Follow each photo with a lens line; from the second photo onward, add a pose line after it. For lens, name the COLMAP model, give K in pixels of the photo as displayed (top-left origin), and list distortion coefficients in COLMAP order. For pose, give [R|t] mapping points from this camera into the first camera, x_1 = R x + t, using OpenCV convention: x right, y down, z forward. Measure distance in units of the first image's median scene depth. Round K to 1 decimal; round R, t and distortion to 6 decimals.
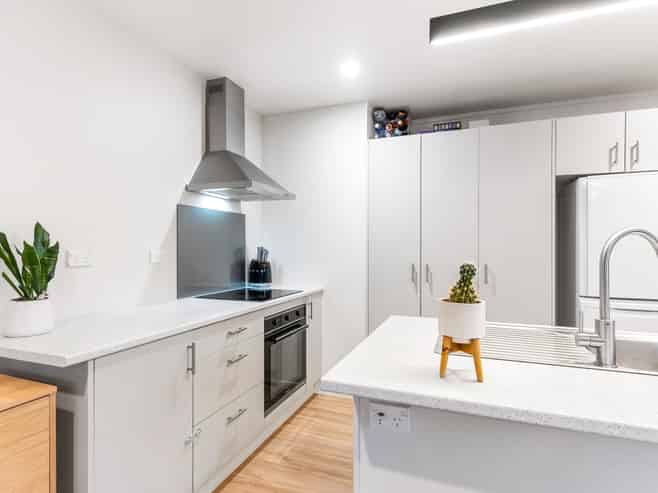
lens RADIAL K [[354.3, 0, 329.0], [0, 354.3, 246.5], [0, 0, 1]] dist [-0.004654, -0.000371]
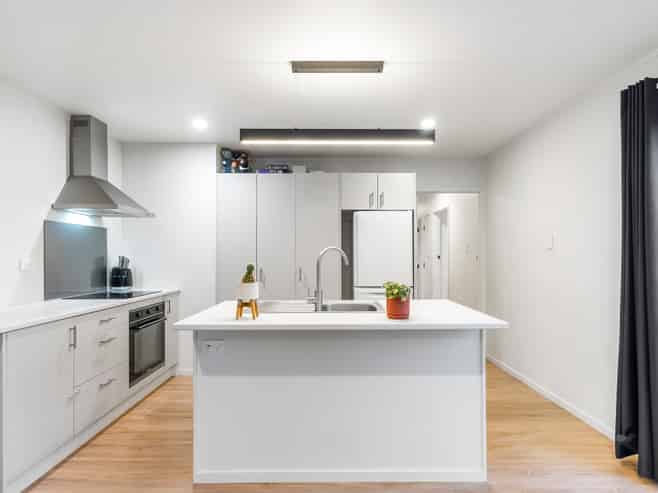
lens RADIAL K [[353.0, 0, 329.4], [0, 353.0, 255.3], [0, 0, 1]] dist [0.003499, 0.000474]
pose [[0.931687, -0.002903, 0.363251, 0.027007], [0.002320, 0.999995, 0.002042, -0.002629], [-0.363255, -0.001059, 0.931689, -0.406596]]
